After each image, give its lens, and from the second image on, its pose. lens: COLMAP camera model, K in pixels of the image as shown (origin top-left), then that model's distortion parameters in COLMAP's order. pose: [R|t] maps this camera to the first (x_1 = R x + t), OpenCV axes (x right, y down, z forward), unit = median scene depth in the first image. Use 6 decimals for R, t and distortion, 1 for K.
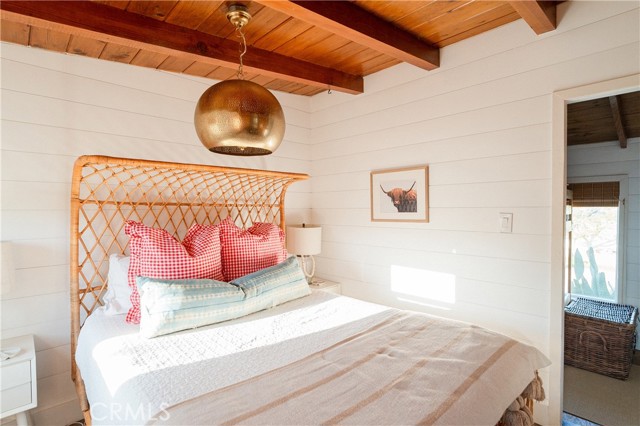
lens RADIAL K [[316.4, 0, 320.4], [0, 316.4, 213.8], [0, 0, 1]] dist [0.001667, 0.001339]
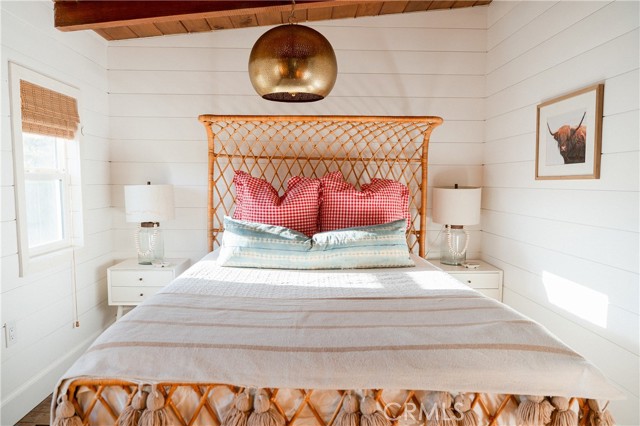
lens RADIAL K [[442.4, 0, 319.8], [0, 442.4, 212.3], [0, 0, 1]] dist [-0.005154, 0.000611]
pose [[0.738893, 0.057308, -0.671381, 0.576572], [-0.019854, 0.997796, 0.063320, 0.054070], [0.673530, -0.033458, 0.738402, 0.019482]]
